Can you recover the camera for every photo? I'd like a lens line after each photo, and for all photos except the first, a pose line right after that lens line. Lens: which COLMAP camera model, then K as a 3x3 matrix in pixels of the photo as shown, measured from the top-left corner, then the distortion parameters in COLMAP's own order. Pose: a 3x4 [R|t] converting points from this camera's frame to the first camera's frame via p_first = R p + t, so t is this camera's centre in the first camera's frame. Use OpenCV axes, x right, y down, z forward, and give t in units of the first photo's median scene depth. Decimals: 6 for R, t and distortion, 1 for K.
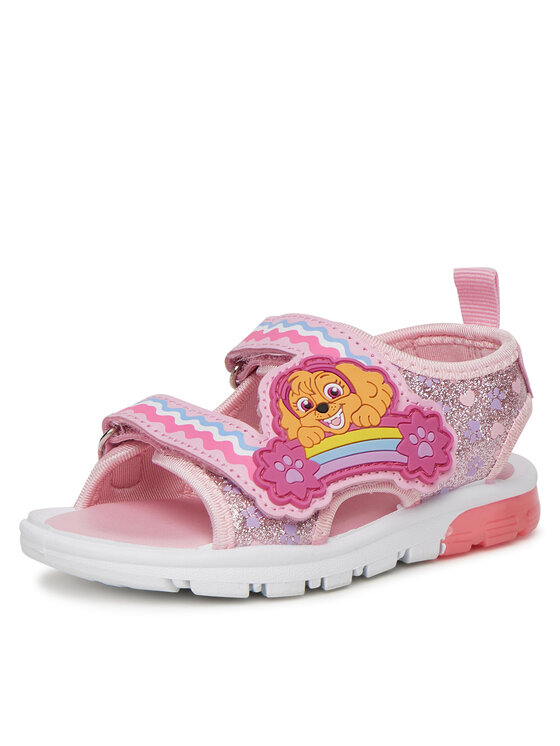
lens RADIAL K [[2207.5, 0, 280.0], [0, 2207.5, 373.0], [0, 0, 1]] dist [-1.042138, -0.001392]
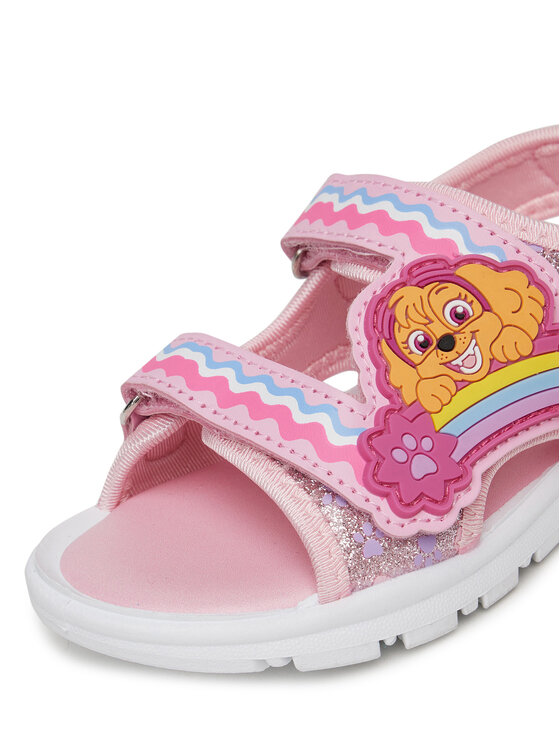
lens RADIAL K [[1960.8, 0, 280.0], [0, 1960.8, 373.0], [0, 0, 1]] dist [-0.365657, 0.093677]
pose [[0.990101, -0.138947, -0.019869, -0.020141], [0.139641, 0.960797, 0.239519, -0.124138], [-0.014191, -0.239922, 0.970688, 0.424490]]
